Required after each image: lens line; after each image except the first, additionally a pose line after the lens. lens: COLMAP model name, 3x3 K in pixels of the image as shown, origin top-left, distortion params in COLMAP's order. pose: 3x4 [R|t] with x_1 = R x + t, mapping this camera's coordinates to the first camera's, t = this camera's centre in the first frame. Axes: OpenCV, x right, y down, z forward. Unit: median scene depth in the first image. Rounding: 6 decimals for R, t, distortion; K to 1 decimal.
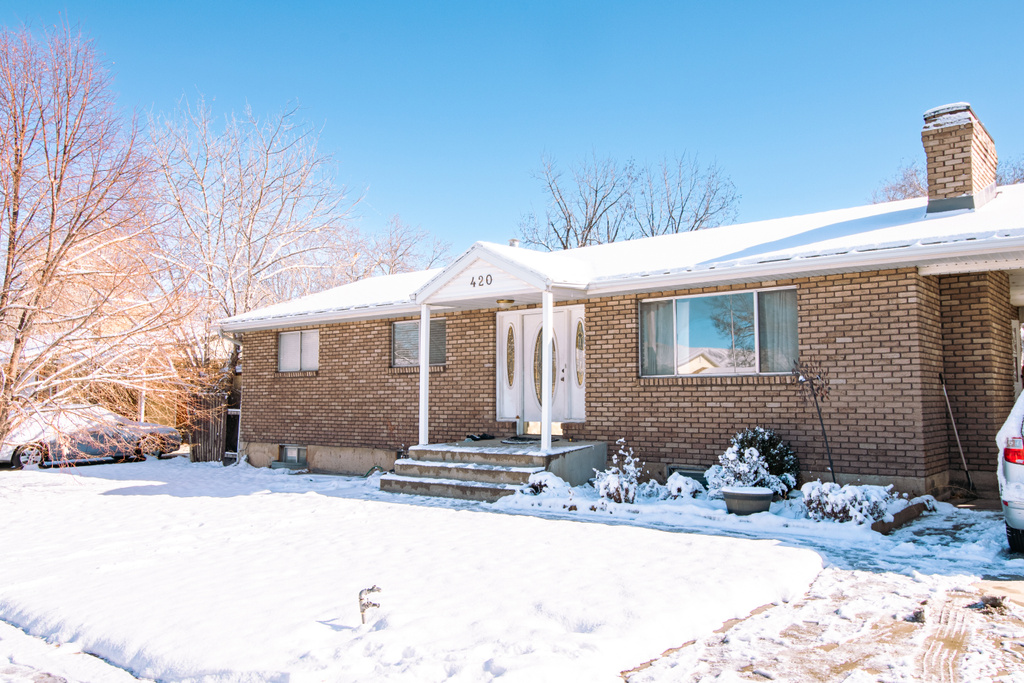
lens RADIAL K [[851.8, 0, 512.0], [0, 851.8, 341.5], [0, 0, 1]] dist [0.018656, 0.003486]
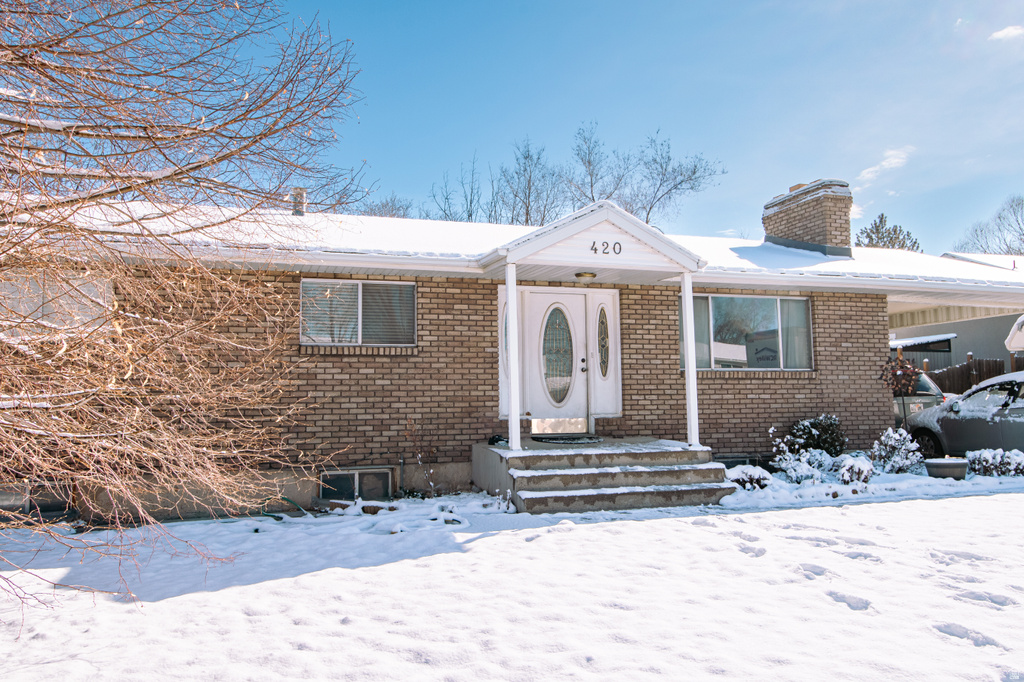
lens RADIAL K [[851.8, 0, 512.0], [0, 851.8, 341.0], [0, 0, 1]] dist [0.018656, 0.003486]
pose [[0.500044, 0.065433, 0.863524, -0.834055], [-0.048018, 0.997702, -0.047794, 0.067131], [-0.864667, -0.017566, 0.502037, 0.686520]]
